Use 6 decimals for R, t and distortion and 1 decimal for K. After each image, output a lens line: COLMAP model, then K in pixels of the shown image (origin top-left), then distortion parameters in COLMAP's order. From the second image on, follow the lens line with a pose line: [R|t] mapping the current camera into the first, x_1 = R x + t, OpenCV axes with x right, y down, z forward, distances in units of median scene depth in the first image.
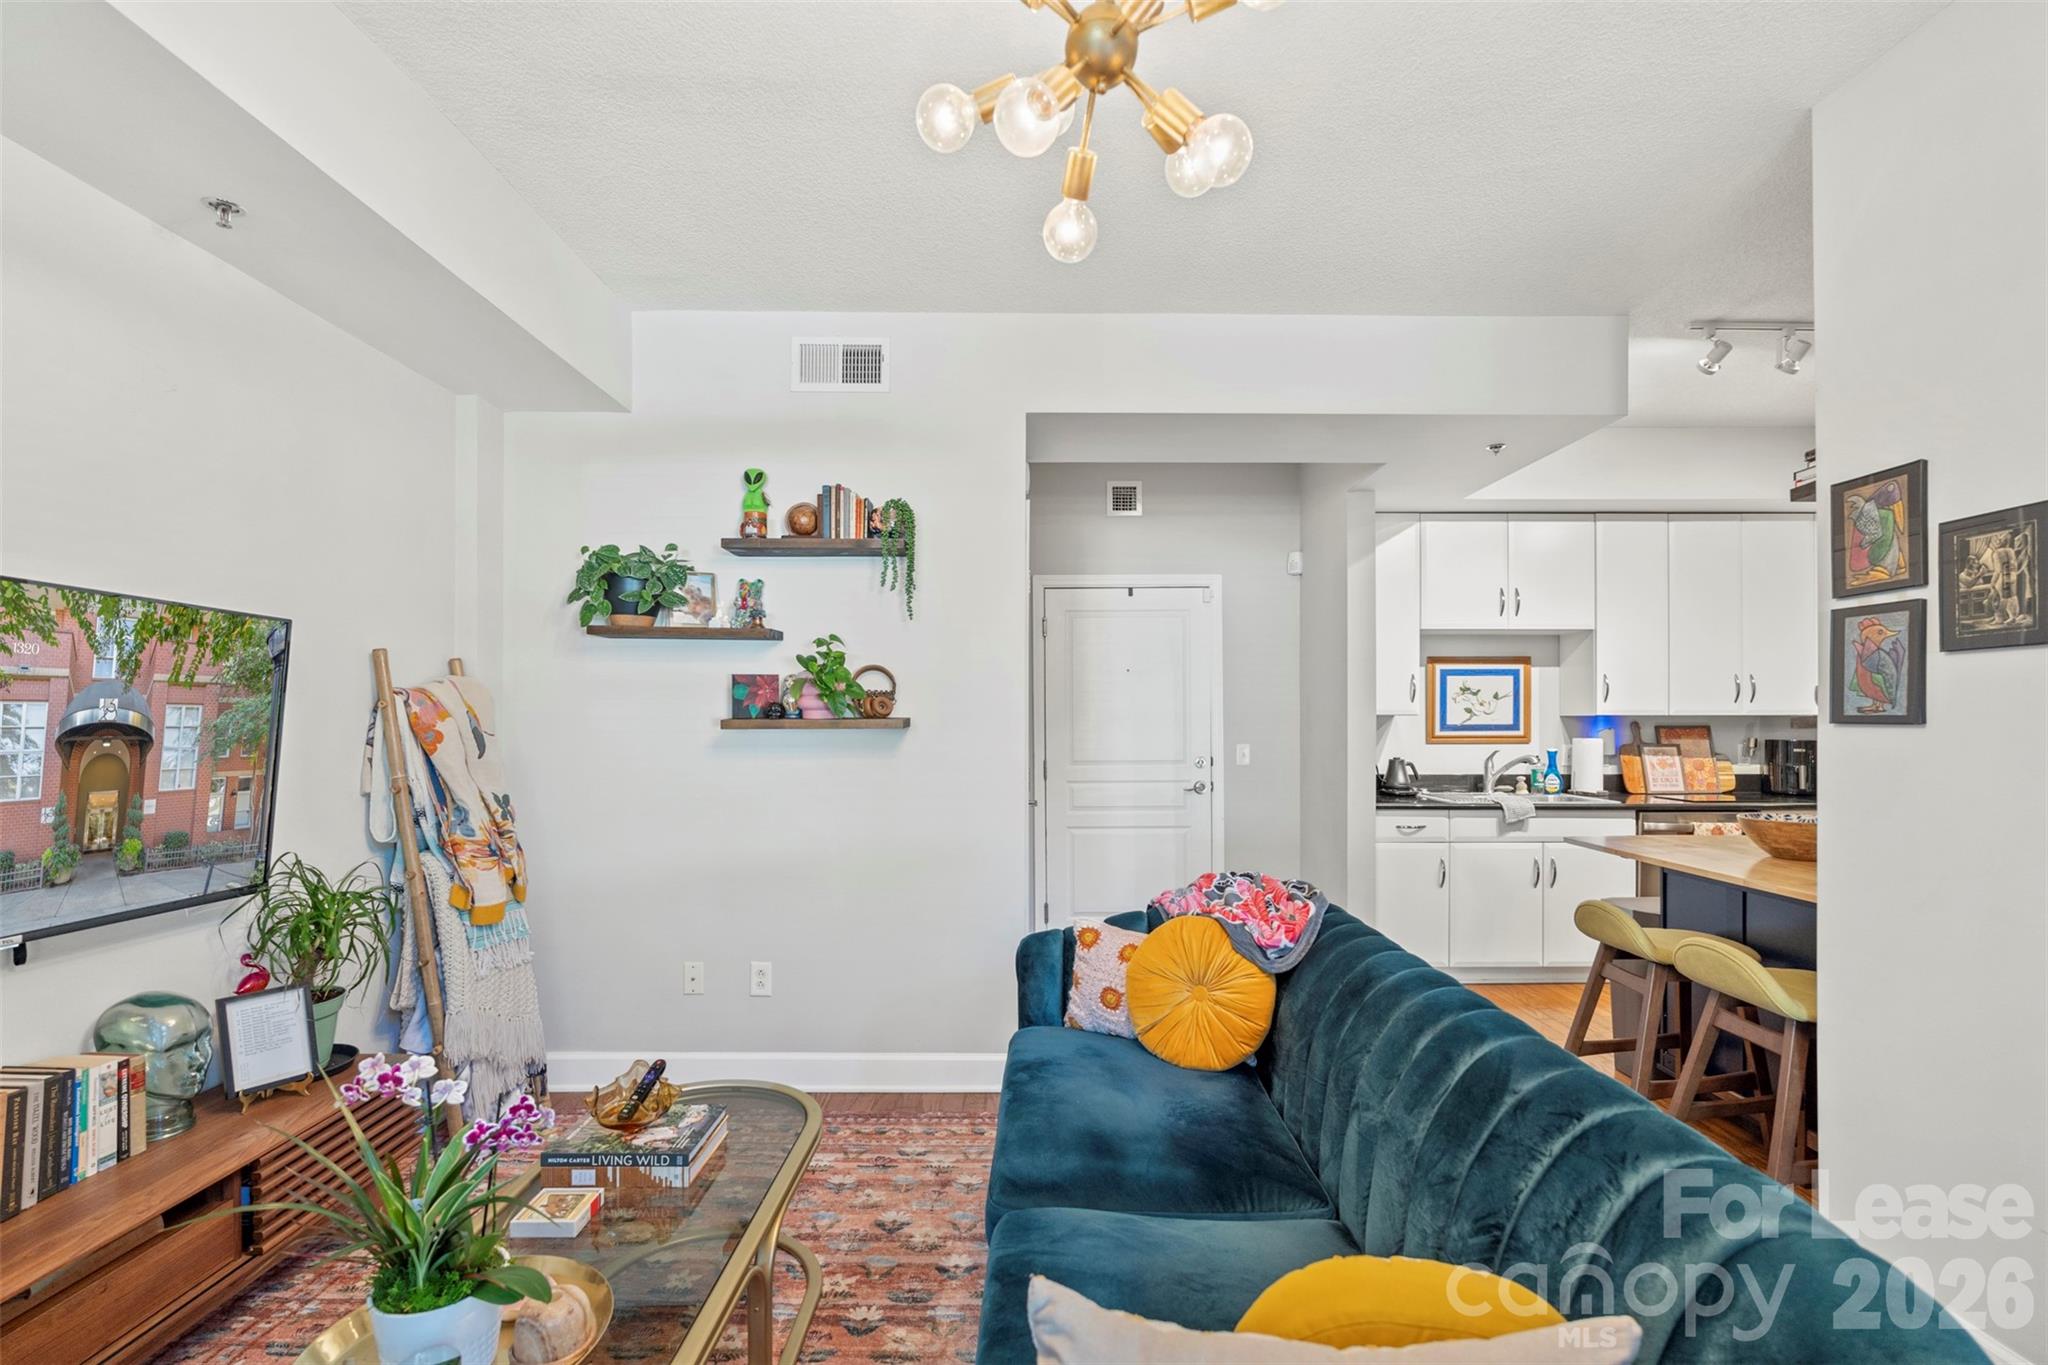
lens RADIAL K [[929.9, 0, 1024.1], [0, 929.9, 709.8], [0, 0, 1]] dist [-0.000637, 0.000505]
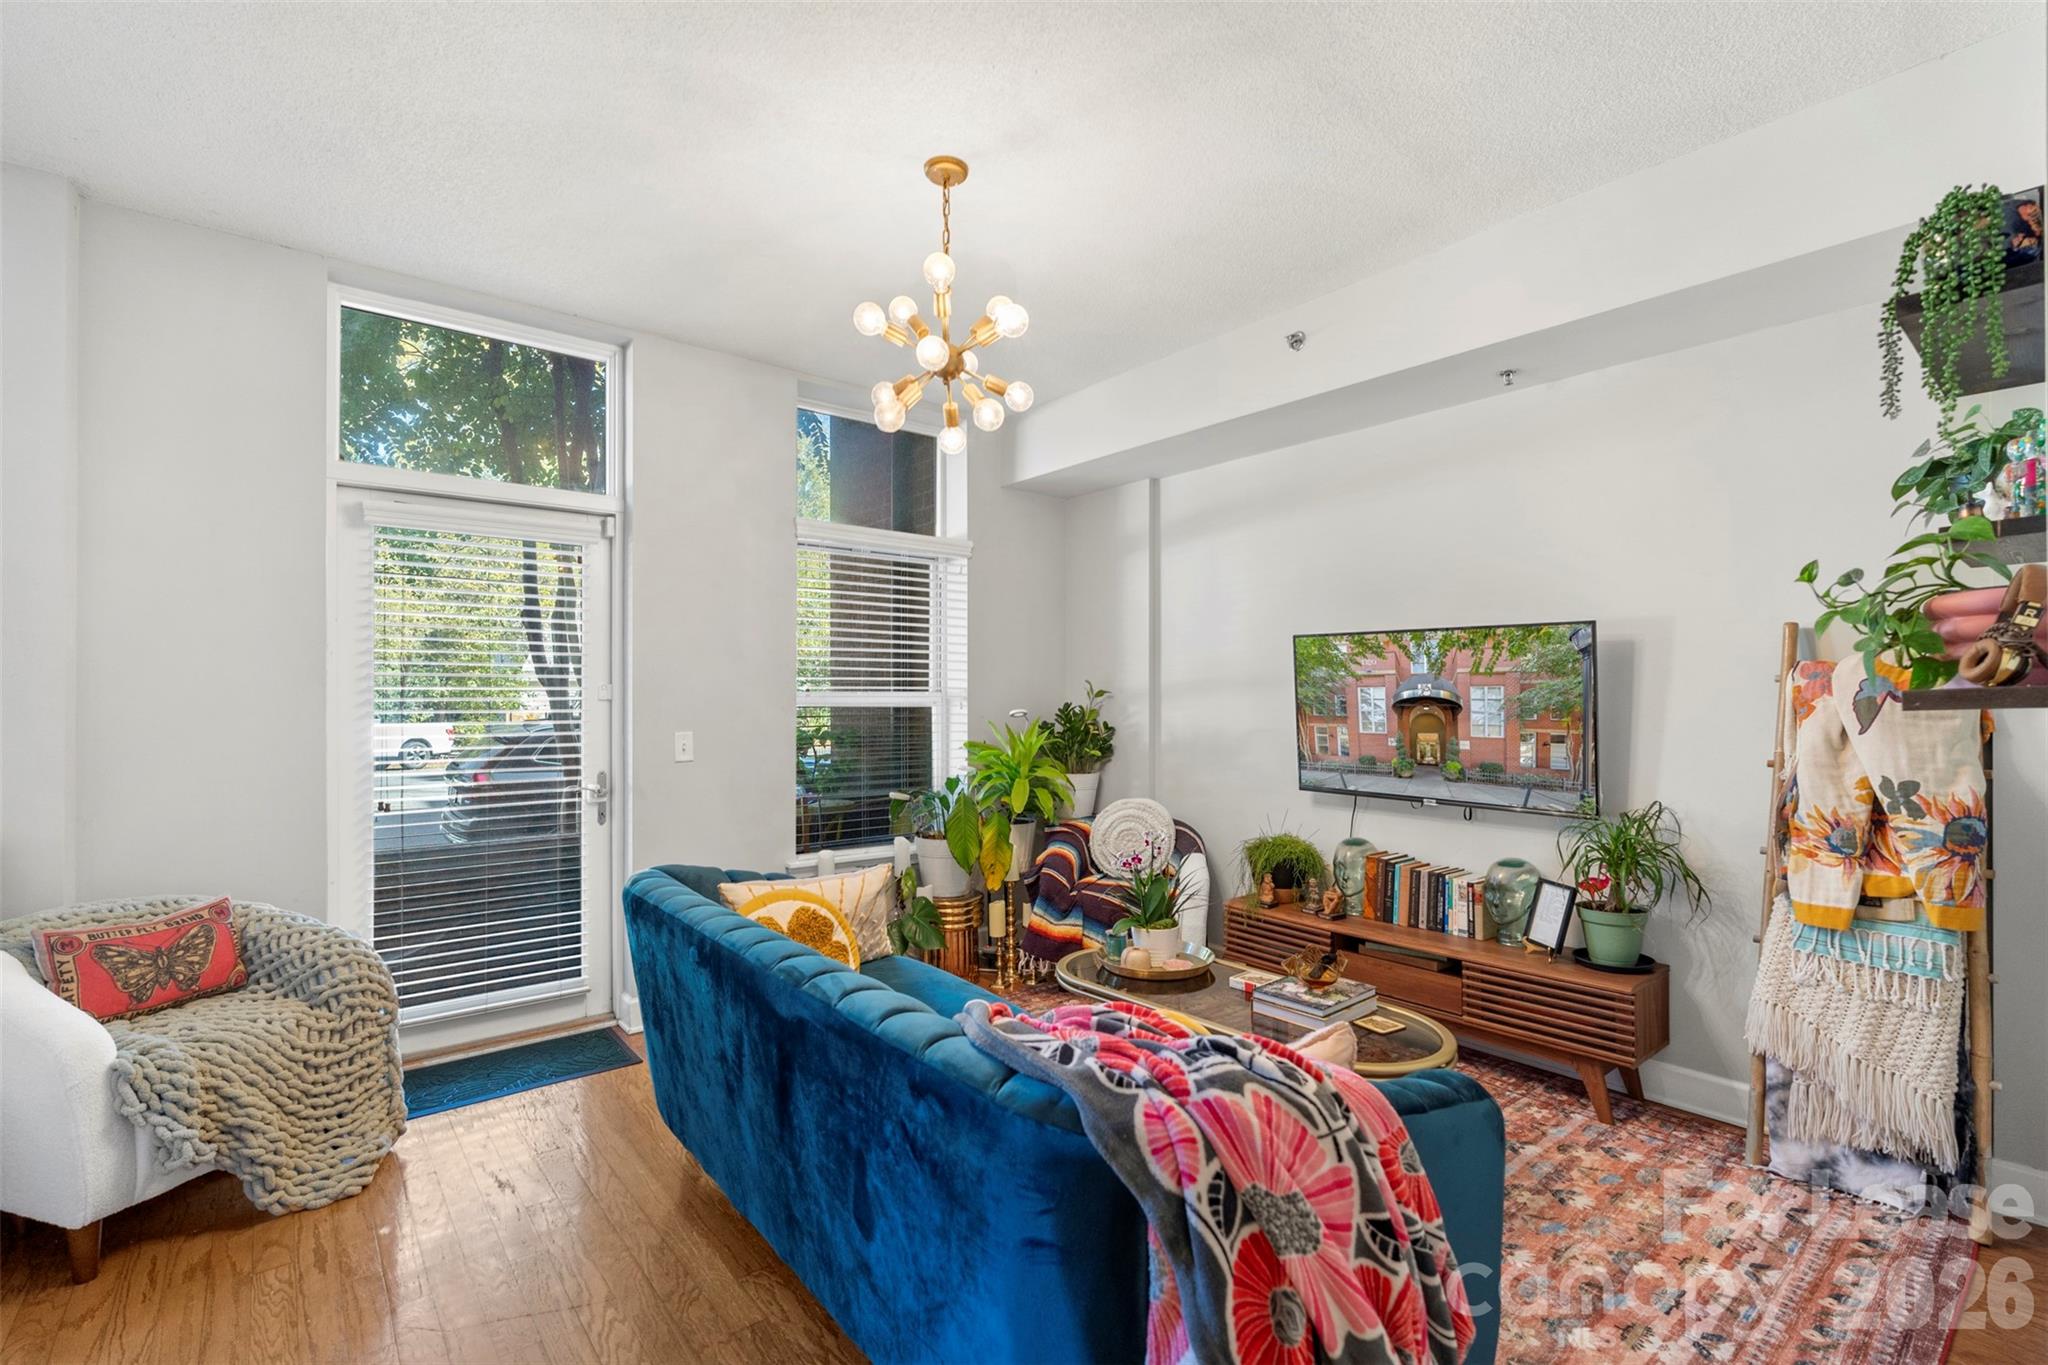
lens RADIAL K [[922.4, 0, 1031.1], [0, 922.4, 695.8], [0, 0, 1]] dist [0.004294, 0.000250]
pose [[-0.781779, 0.000793, -0.623555, 0.300899], [0.009128, 0.999907, -0.010171, 0.008337], [0.623489, -0.013643, -0.781713, 0.677926]]
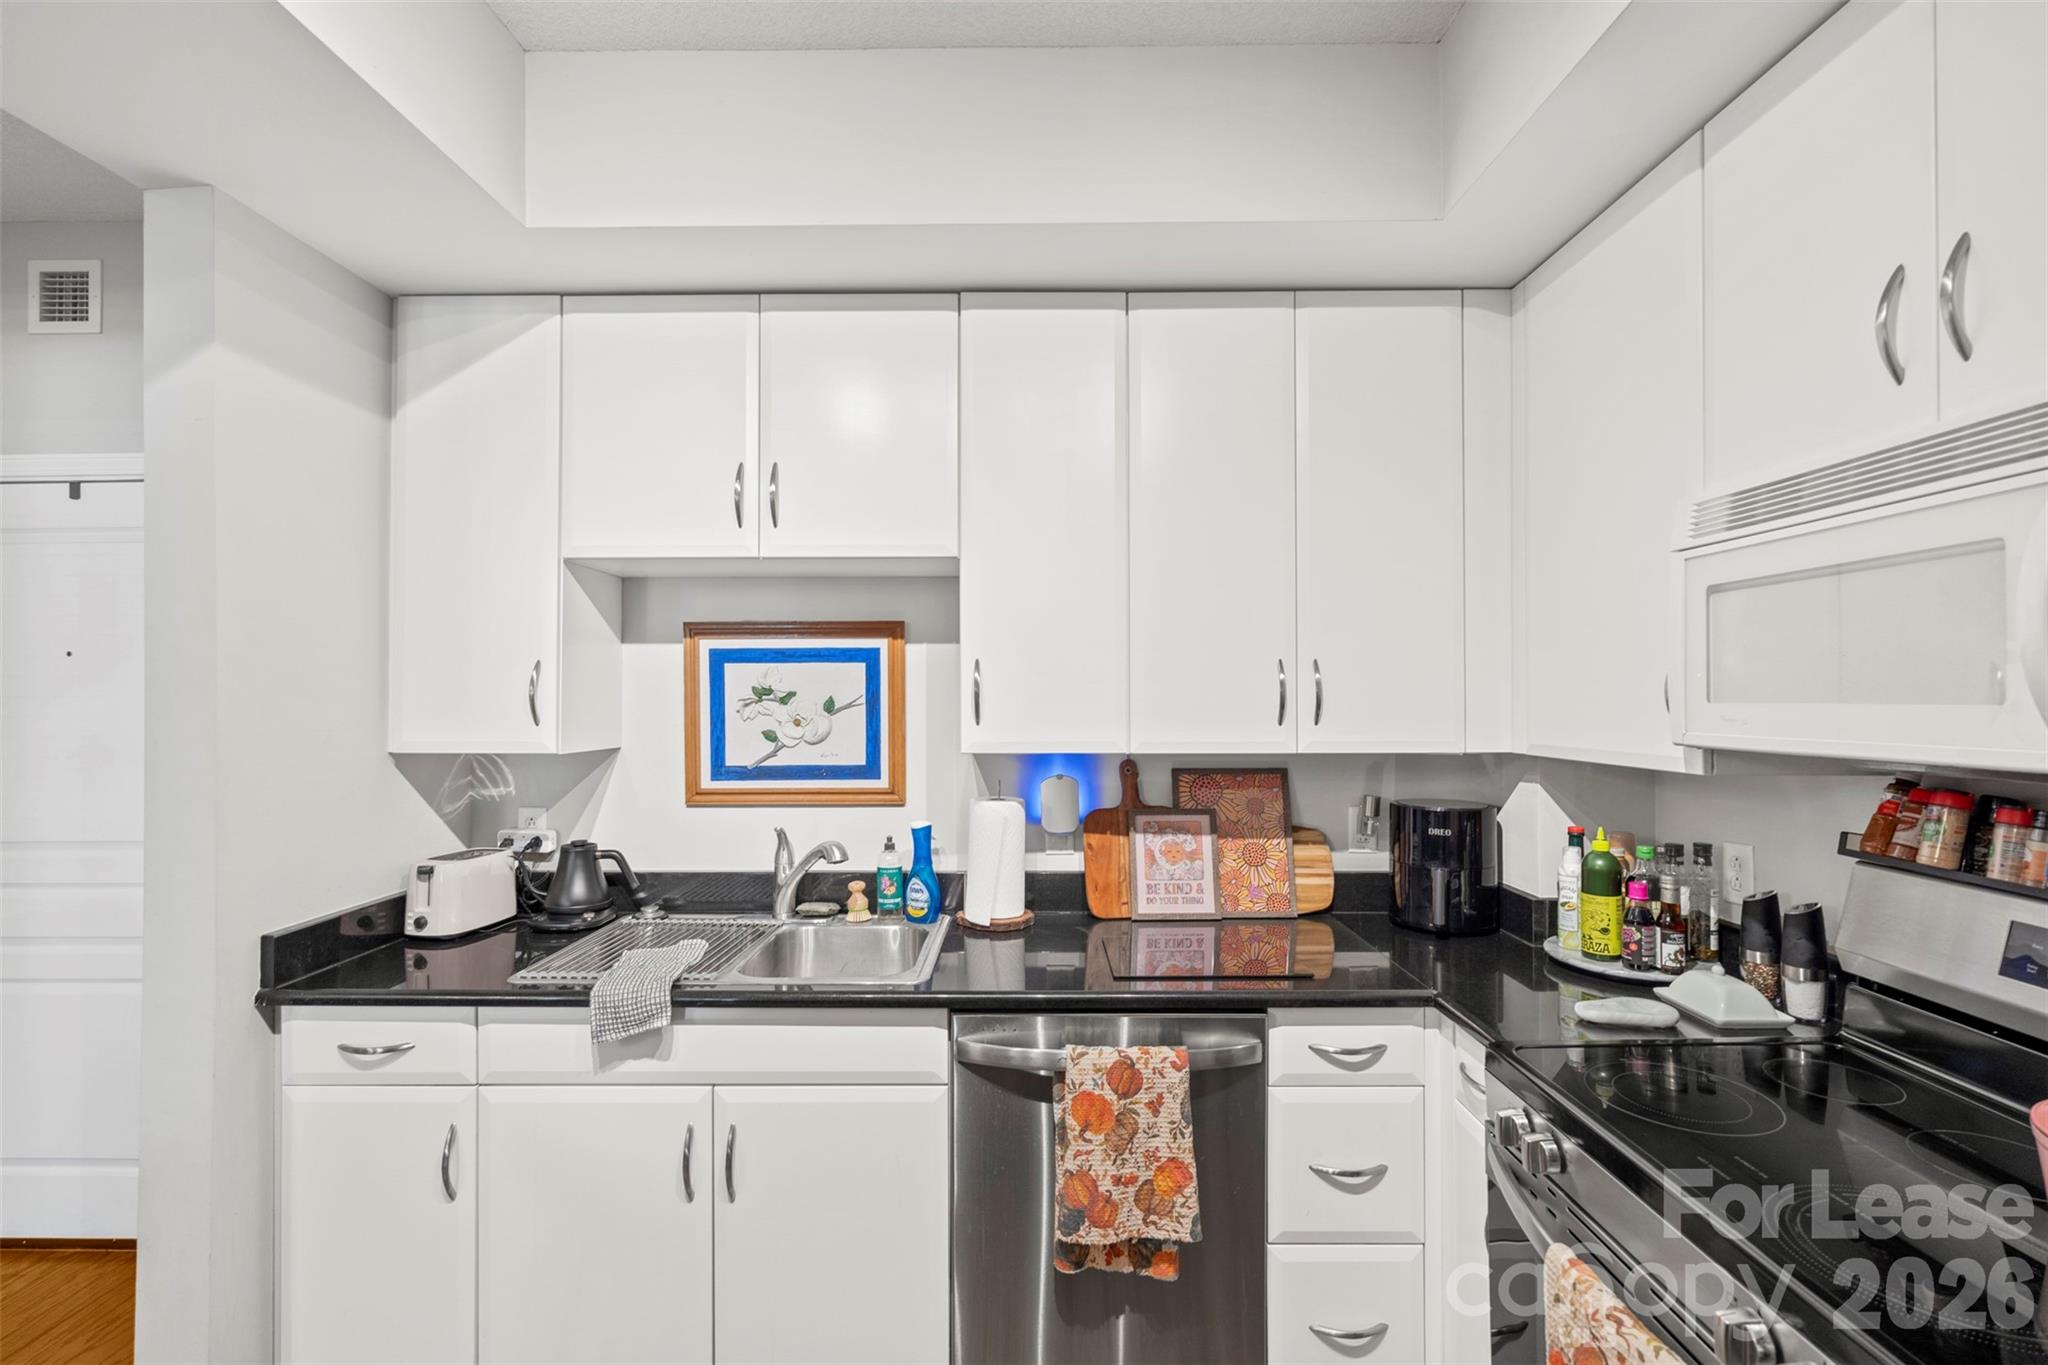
lens RADIAL K [[916.4, 0, 1020.6], [0, 916.4, 688.4], [0, 0, 1]] dist [-0.001550, -0.000618]
pose [[0.999914, -0.002434, -0.012892, 0.629137], [0.002428, 0.999997, -0.000499, -0.023736], [0.012893, 0.000468, 0.999917, 0.553643]]
